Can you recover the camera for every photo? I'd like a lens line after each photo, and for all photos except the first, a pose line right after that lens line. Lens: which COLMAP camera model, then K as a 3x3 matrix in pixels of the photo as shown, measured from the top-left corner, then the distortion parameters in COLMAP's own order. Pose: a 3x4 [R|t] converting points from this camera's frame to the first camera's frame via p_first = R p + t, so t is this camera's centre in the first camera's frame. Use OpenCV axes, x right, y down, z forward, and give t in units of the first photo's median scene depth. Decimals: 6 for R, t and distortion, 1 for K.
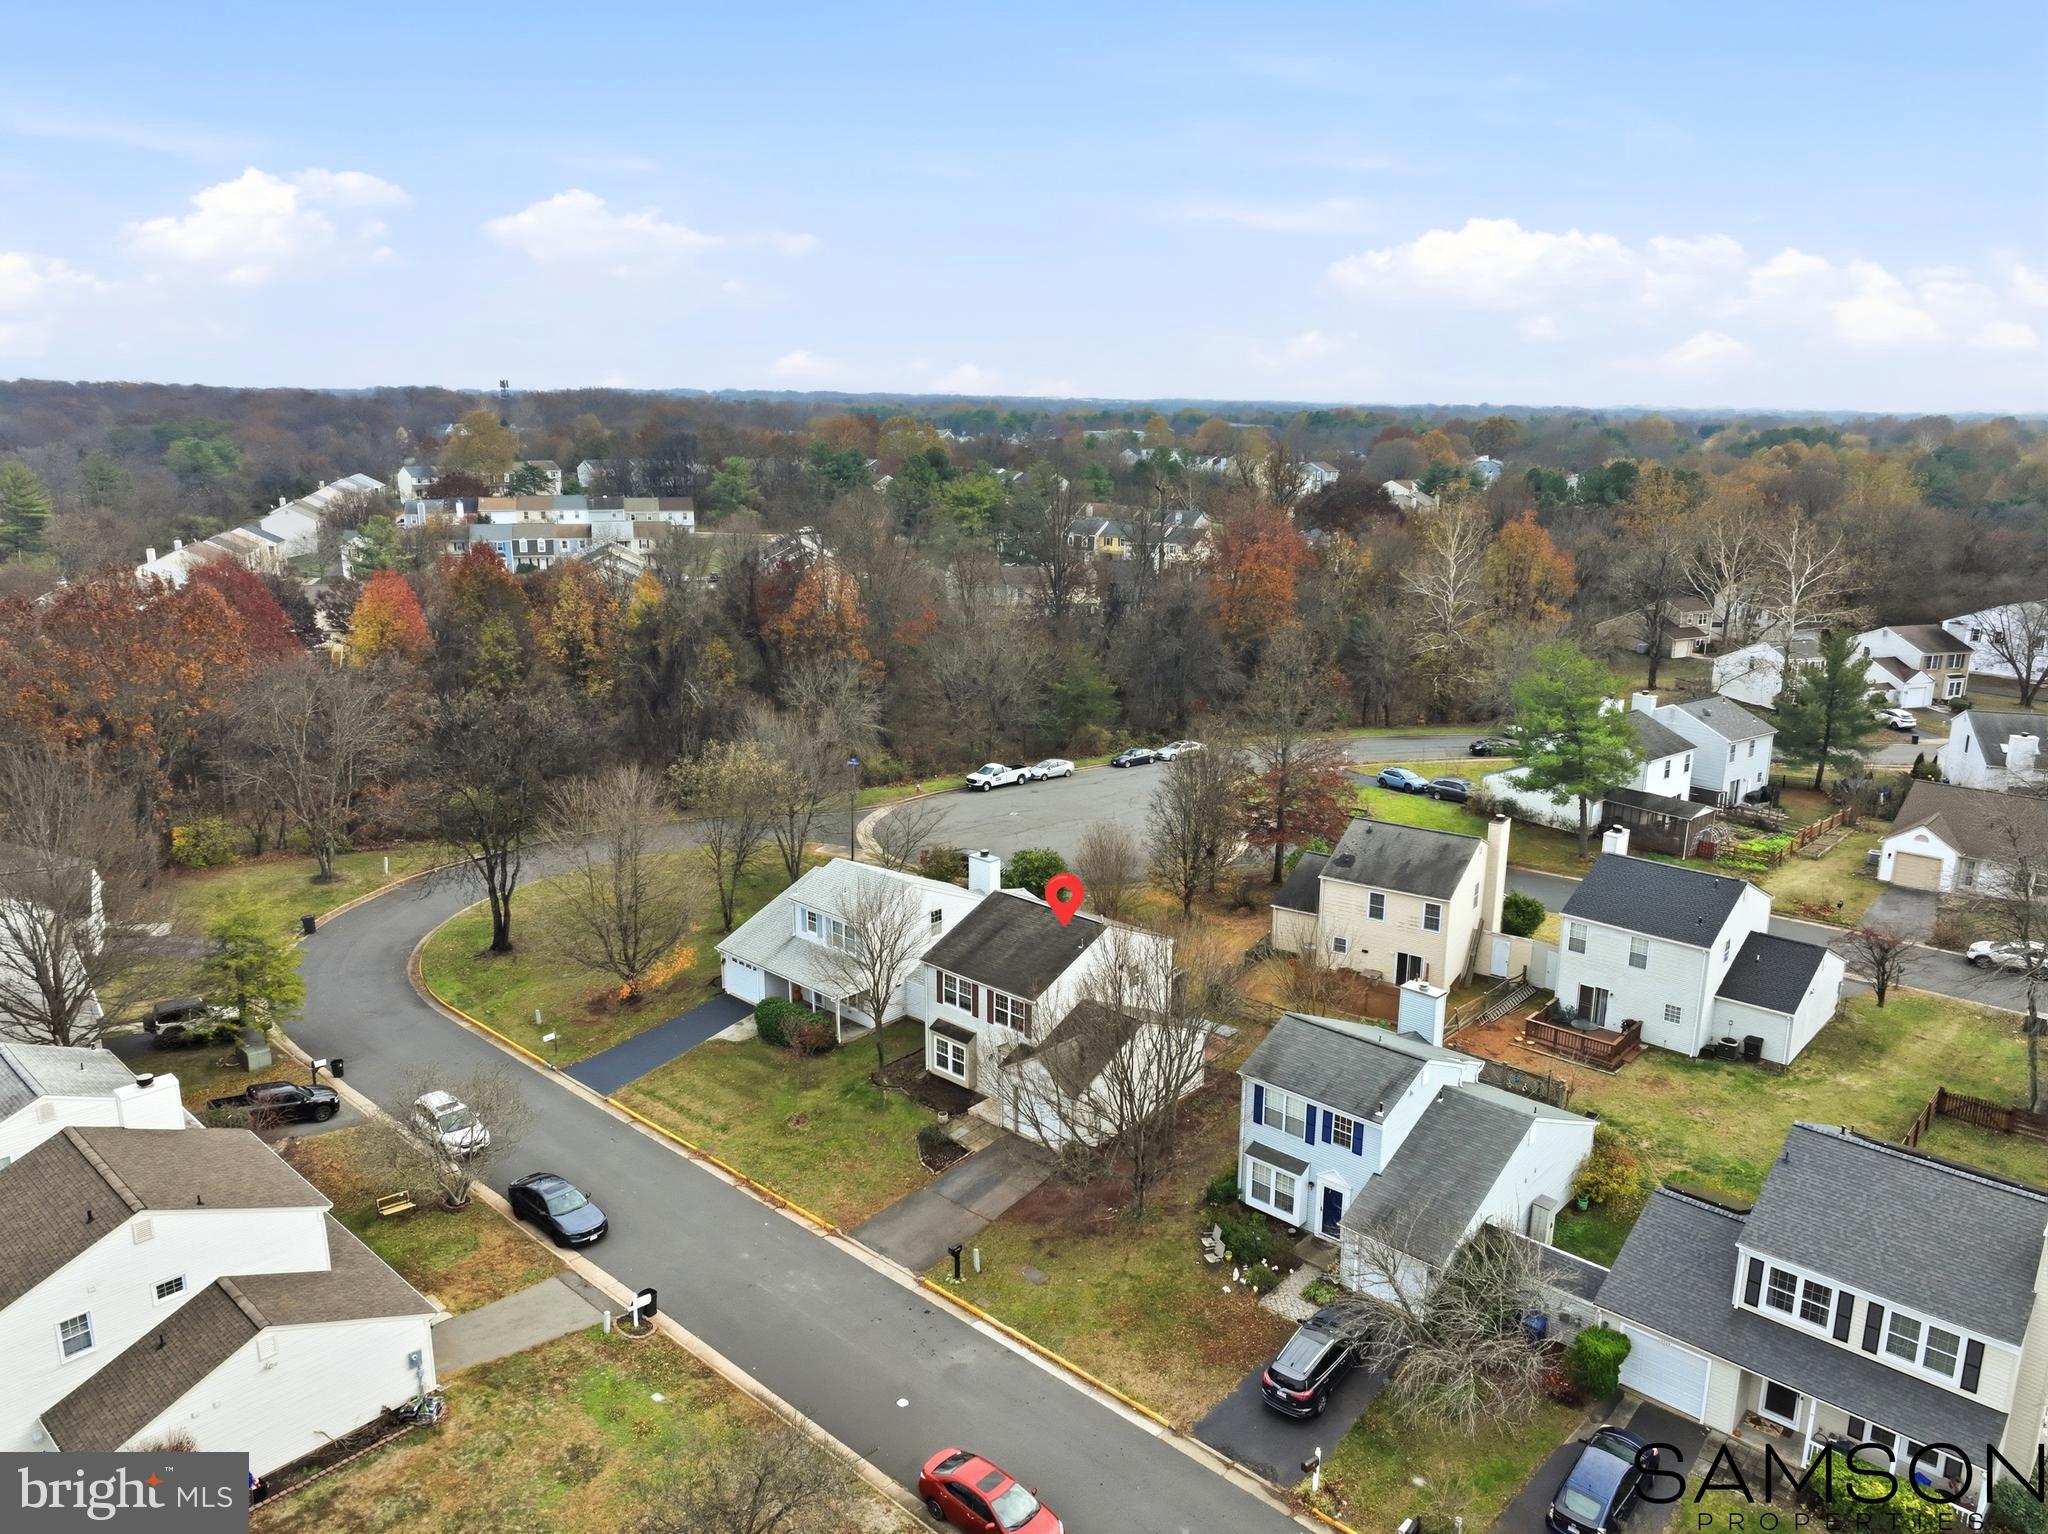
lens RADIAL K [[1402.6, 0, 1020.8], [0, 1402.6, 794.0], [0, 0, 1]] dist [0.001135, 0.015777]
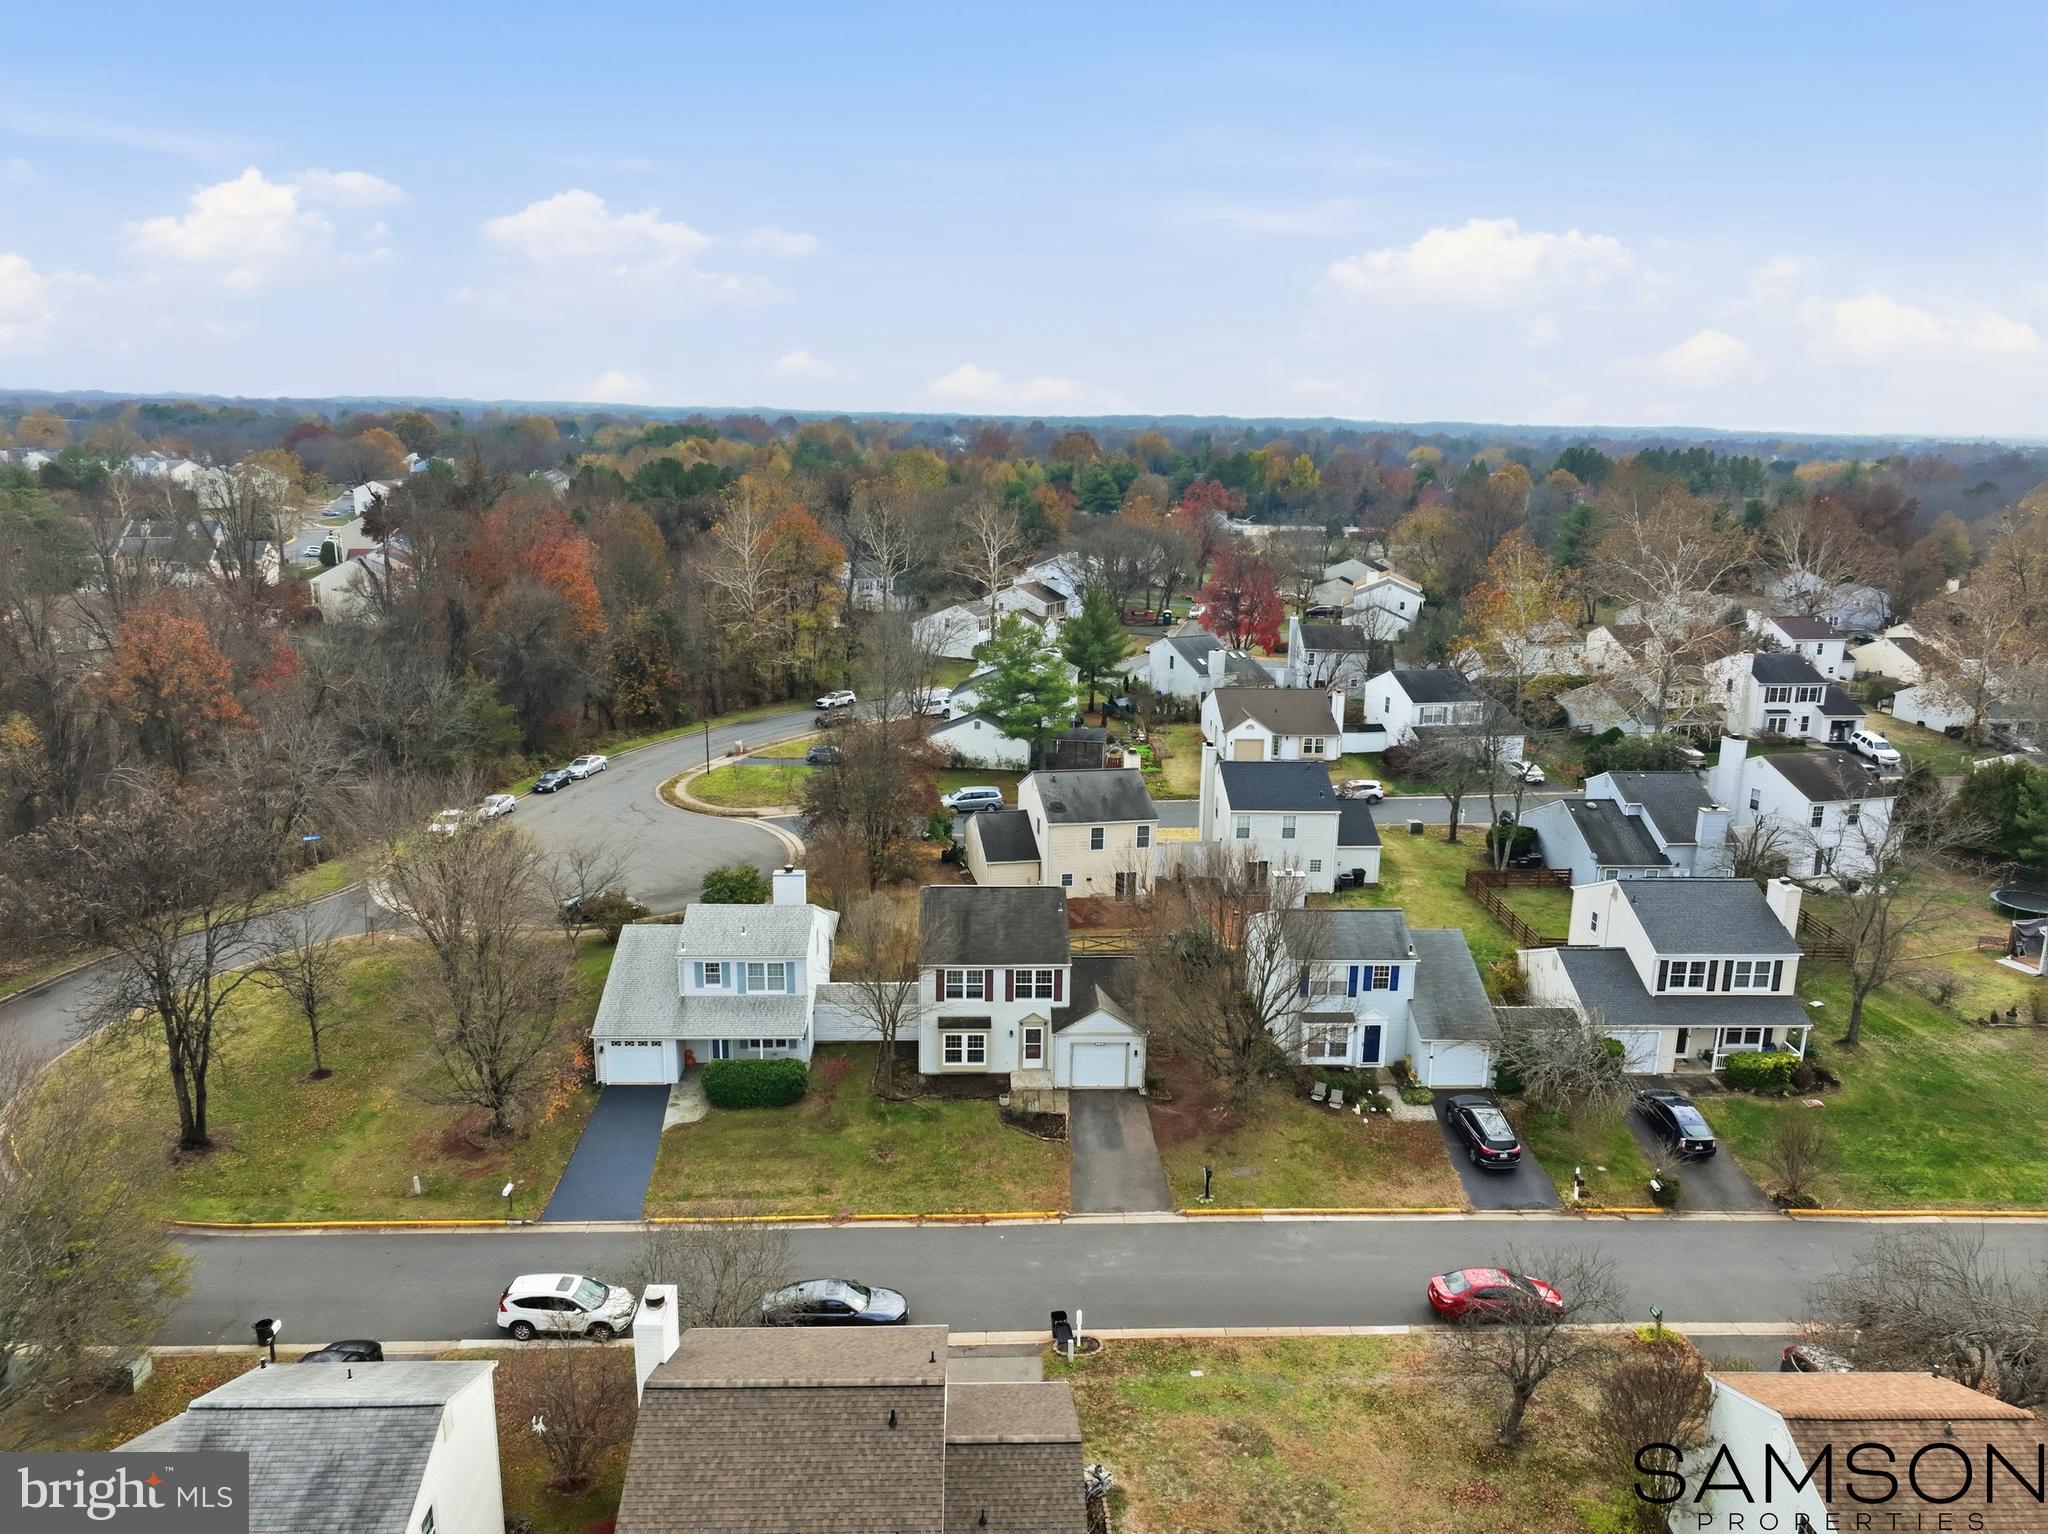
lens RADIAL K [[1402.6, 0, 1020.8], [0, 1402.6, 794.0], [0, 0, 1]] dist [0.001135, 0.015777]
pose [[0.721187, -0.177628, 0.669580, -0.691922], [0.175938, 0.981840, 0.070967, -0.062271], [-0.670026, 0.066624, 0.739342, 0.206571]]
